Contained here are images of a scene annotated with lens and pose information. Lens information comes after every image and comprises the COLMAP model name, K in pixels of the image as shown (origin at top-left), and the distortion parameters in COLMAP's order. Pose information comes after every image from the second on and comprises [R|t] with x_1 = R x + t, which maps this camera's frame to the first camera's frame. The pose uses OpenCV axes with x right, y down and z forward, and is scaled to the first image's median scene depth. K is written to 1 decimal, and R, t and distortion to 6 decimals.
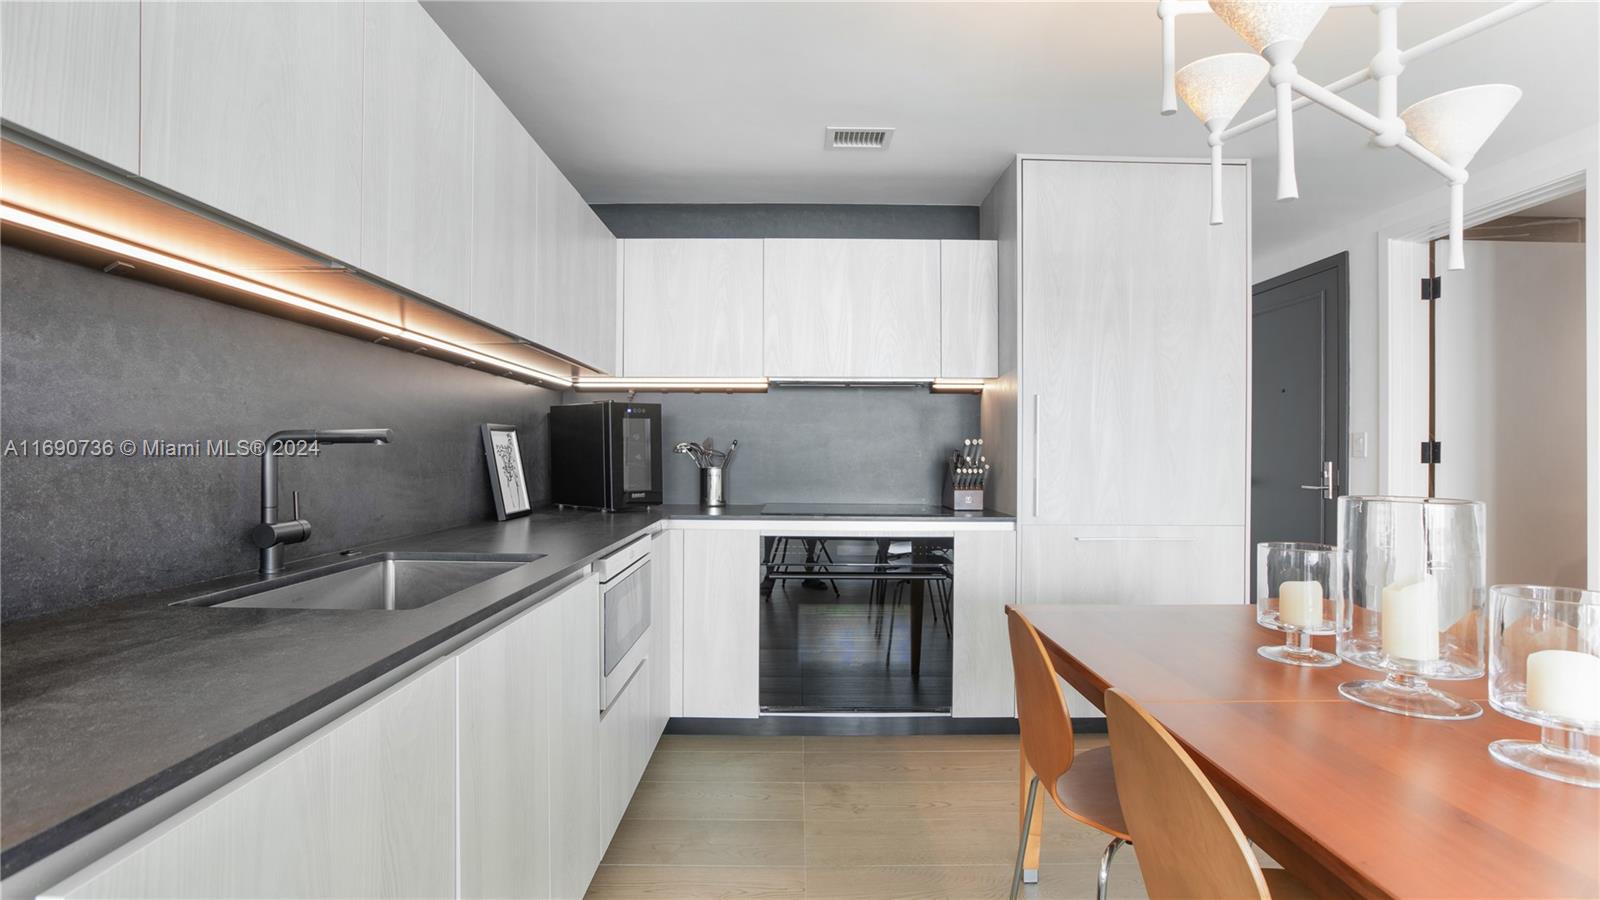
lens RADIAL K [[735.9, 0, 791.0], [0, 735.9, 449.3], [0, 0, 1]] dist [-0.051104, 0.018639]
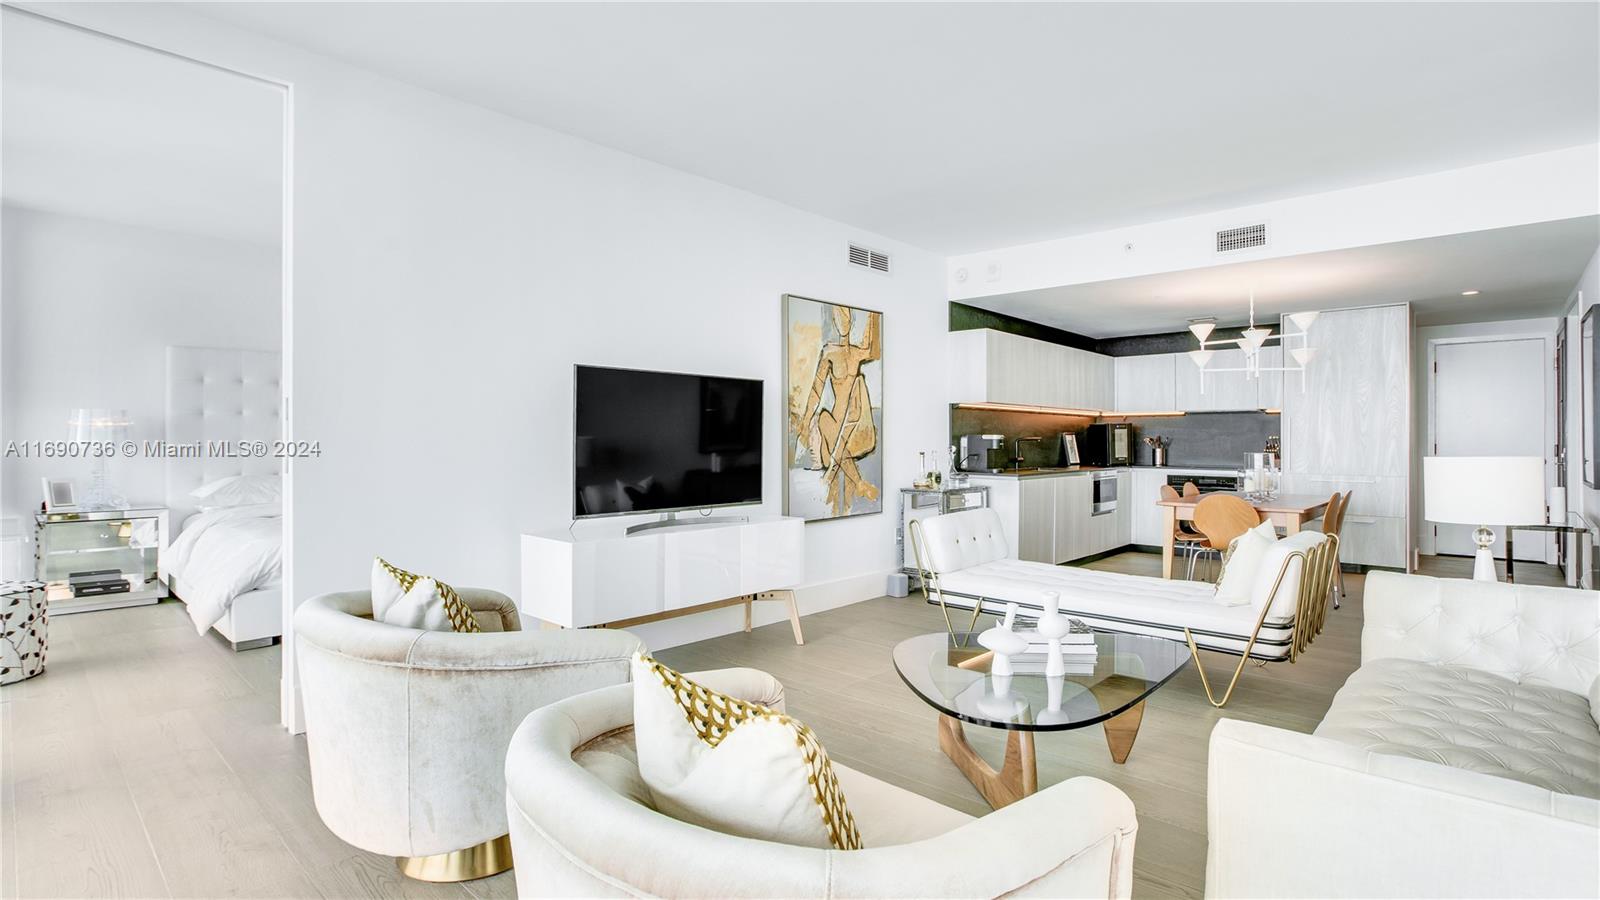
lens RADIAL K [[747.9, 0, 842.6], [0, 747.9, 429.9], [0, 0, 1]] dist [-0.013458, -0.000229]
pose [[0.761524, -0.012025, -0.648025, 0.719930], [0.004206, 0.999898, -0.013613, -0.007990], [0.648123, 0.007641, 0.761498, -1.578316]]
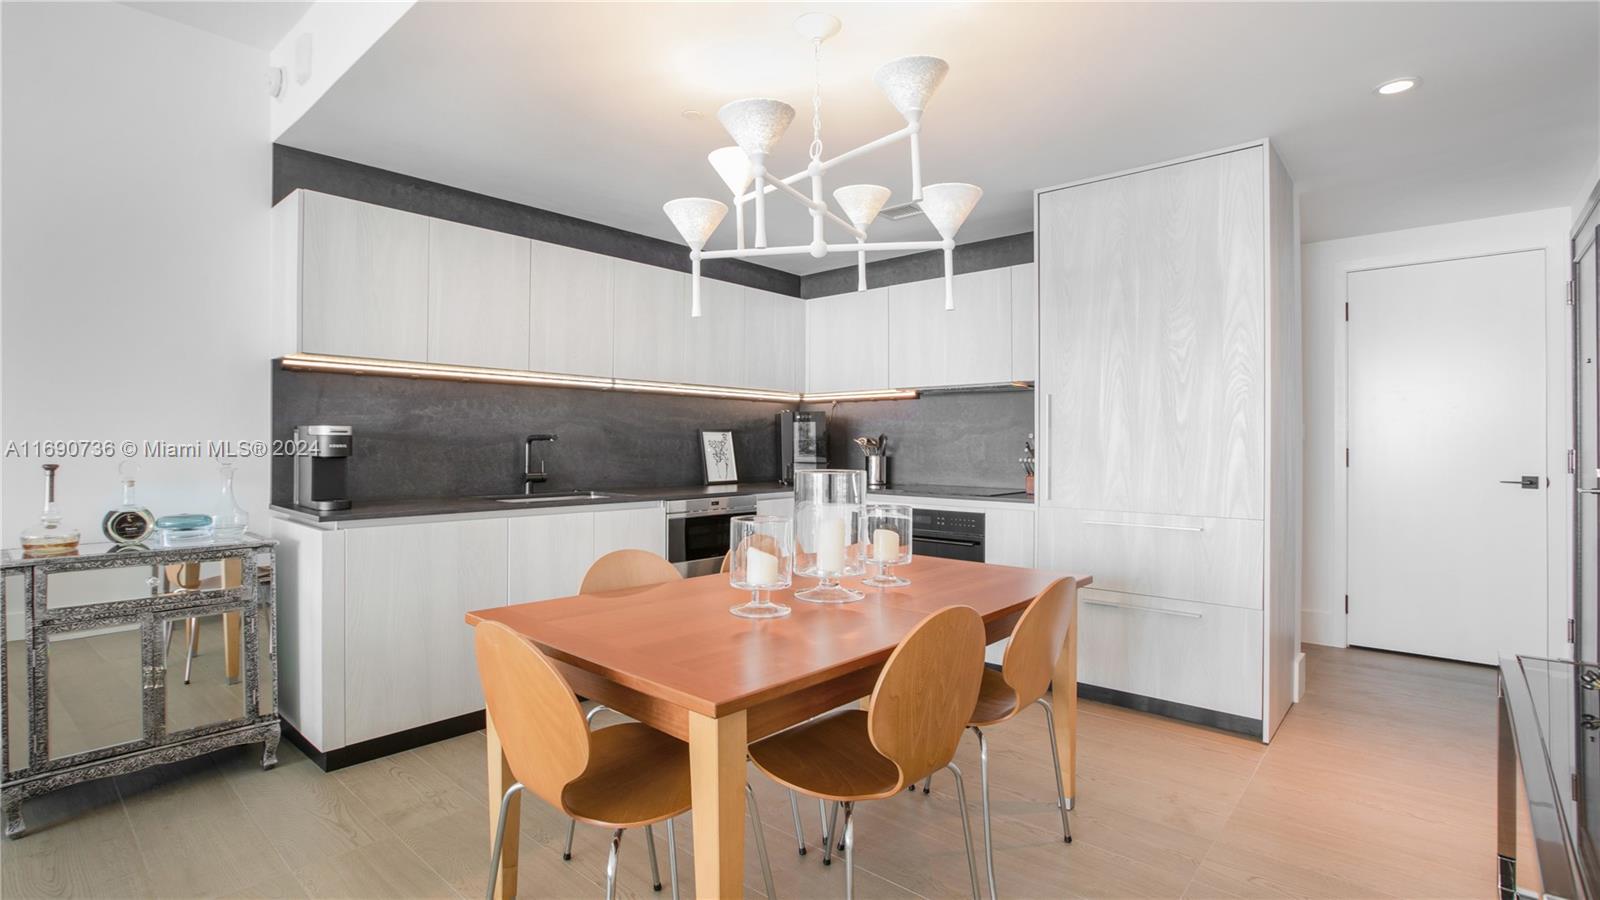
lens RADIAL K [[726.7, 0, 815.0], [0, 726.7, 431.1], [0, 0, 1]] dist [-0.070524, 0.043472]
pose [[0.758798, -0.013978, -0.651176, 0.730163], [0.002602, 0.999827, -0.018430, 0.003250], [0.651321, 0.012290, 0.758703, -0.096711]]
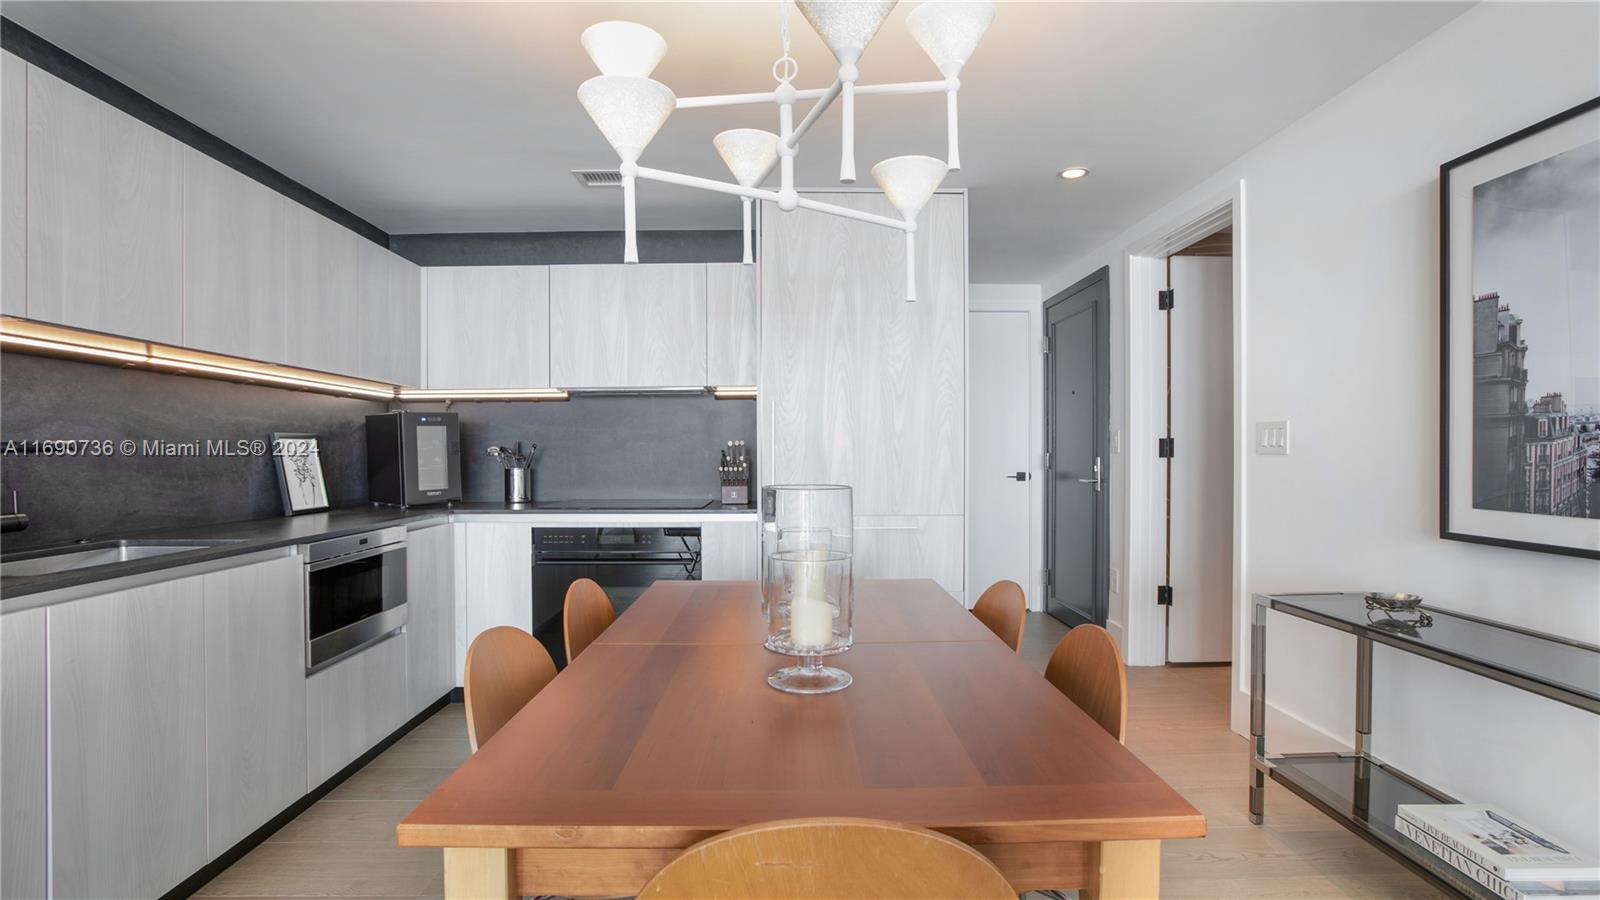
lens RADIAL K [[718.1, 0, 777.8], [0, 718.1, 455.7], [0, 0, 1]] dist [-0.052015, 0.017145]
pose [[0.999922, -0.011256, 0.005461, 0.307295], [0.011209, 0.999901, 0.008483, 0.000760], [-0.005556, -0.008421, 0.999949, -0.101010]]
